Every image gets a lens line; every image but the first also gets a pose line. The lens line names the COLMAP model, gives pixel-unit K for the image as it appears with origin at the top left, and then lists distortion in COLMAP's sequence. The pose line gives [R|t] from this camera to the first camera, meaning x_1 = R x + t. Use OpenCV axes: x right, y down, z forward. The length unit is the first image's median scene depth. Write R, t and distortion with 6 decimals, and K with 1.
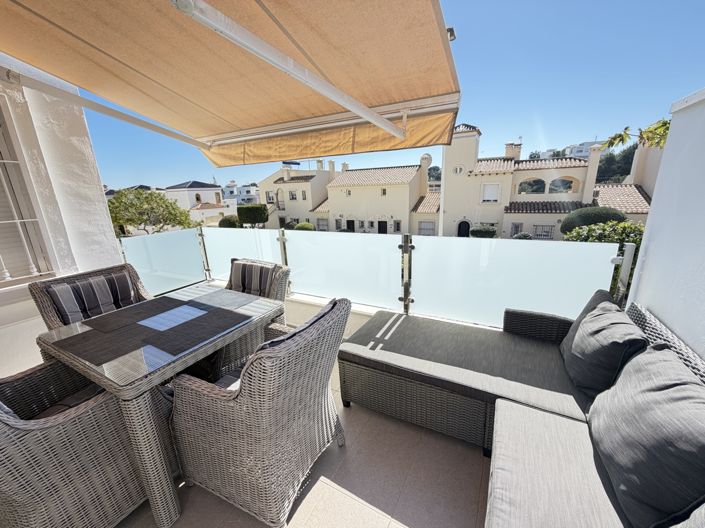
lens RADIAL K [[280.3, 0, 351.6], [0, 280.3, 264.8], [0, 0, 1]] dist [0.001564, -0.000457]
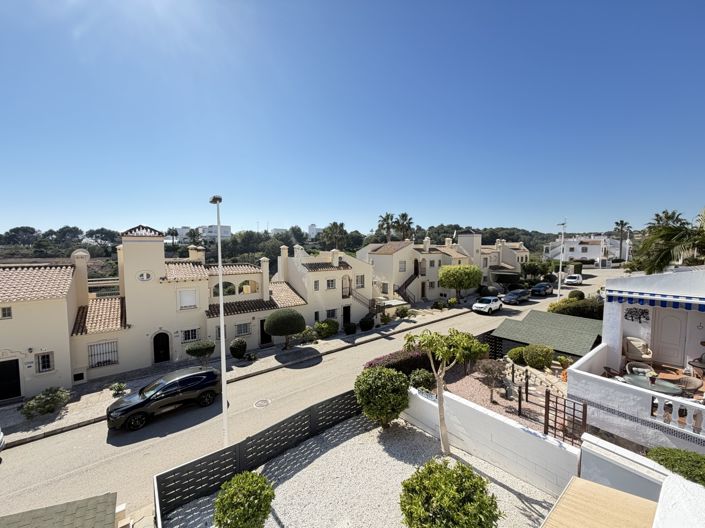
lens RADIAL K [[280.3, 0, 351.2], [0, 280.3, 265.2], [0, 0, 1]] dist [0.001564, -0.000457]
pose [[0.411608, -0.022302, 0.911088, -0.124579], [0.226140, 0.970935, -0.078398, -0.143292], [-0.882859, 0.238303, 0.404688, 0.081109]]
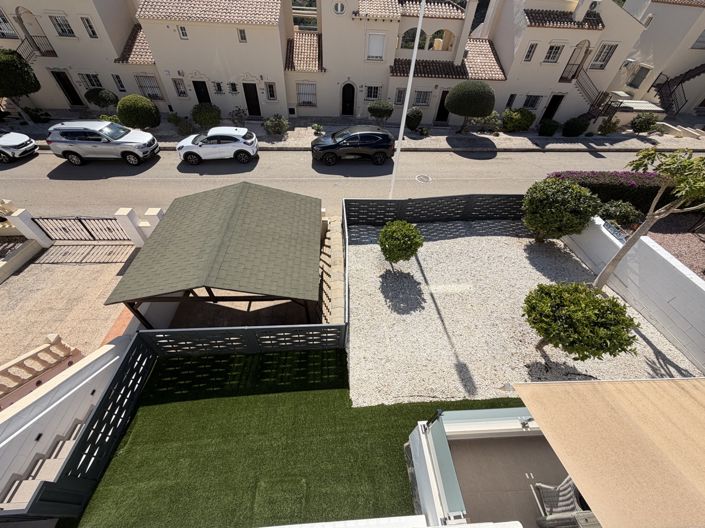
lens RADIAL K [[280.3, 0, 351.2], [0, 280.3, 265.1], [0, 0, 1]] dist [0.001564, -0.000457]
pose [[0.849240, -0.325871, 0.415450, -0.132163], [0.061255, 0.842321, 0.535484, -0.133909], [-0.524441, -0.429306, 0.735294, 0.092242]]
